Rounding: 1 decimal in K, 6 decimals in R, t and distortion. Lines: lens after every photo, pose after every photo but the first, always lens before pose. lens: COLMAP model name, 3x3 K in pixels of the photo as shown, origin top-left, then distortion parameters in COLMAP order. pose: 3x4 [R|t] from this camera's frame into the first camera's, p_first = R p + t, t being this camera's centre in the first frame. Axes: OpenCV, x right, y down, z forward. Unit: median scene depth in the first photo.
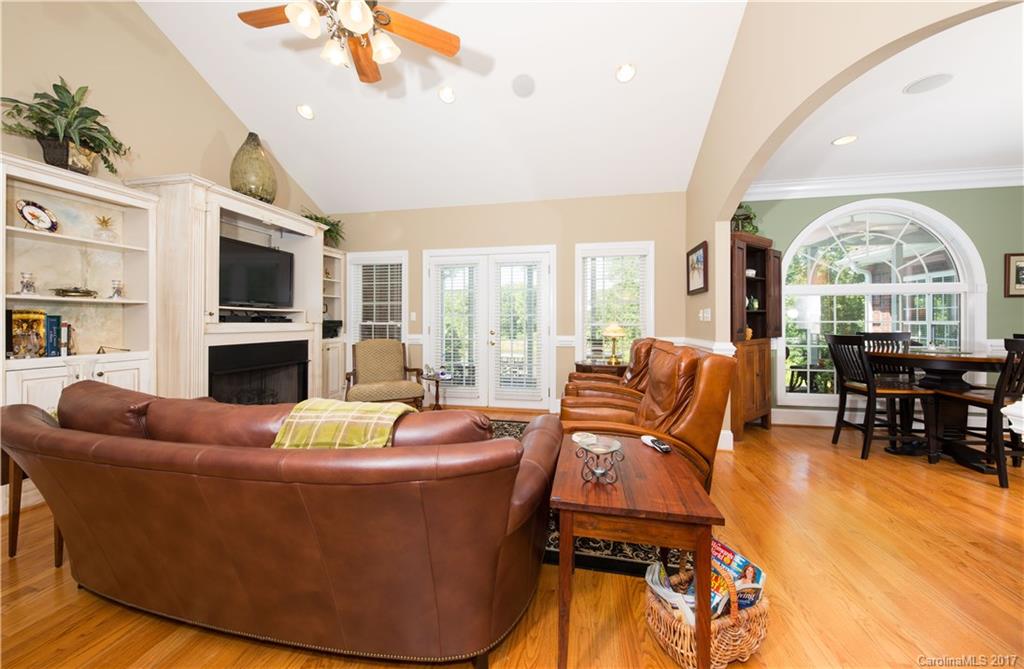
lens RADIAL K [[389.0, 0, 498.6], [0, 389.0, 319.0], [0, 0, 1]] dist [-0.000433, -0.000231]
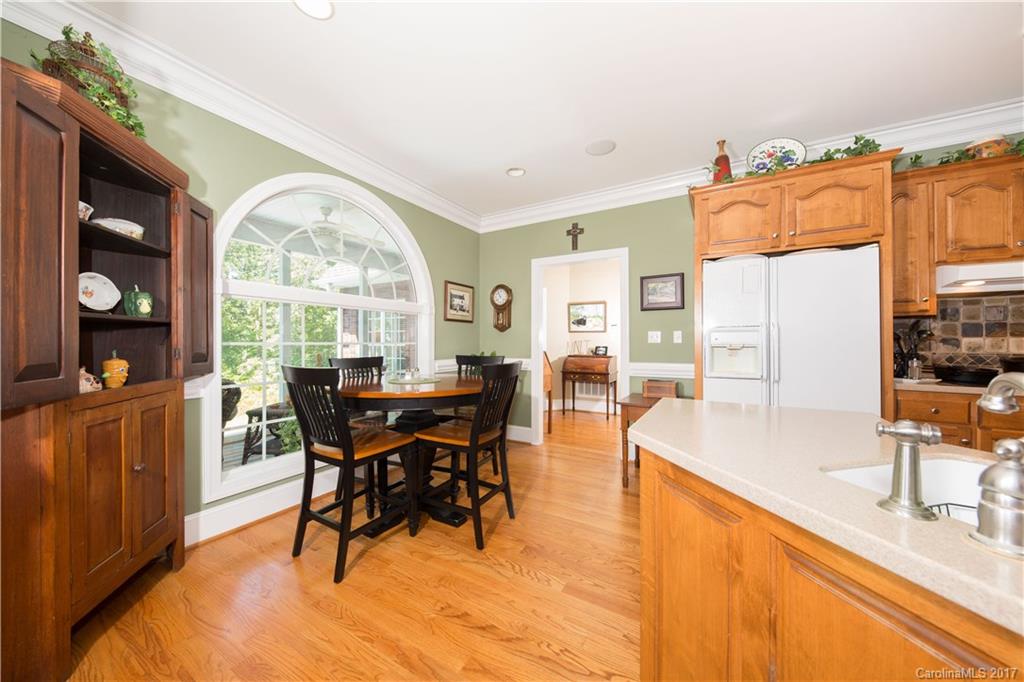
lens RADIAL K [[354.9, 0, 510.8], [0, 354.9, 341.8], [0, 0, 1]] dist [0.001603, -0.000492]
pose [[0.343162, 0.004437, 0.939266, 0.439401], [-0.011406, 0.999935, -0.000557, 0.000744], [-0.939207, -0.010522, 0.343190, 0.482057]]
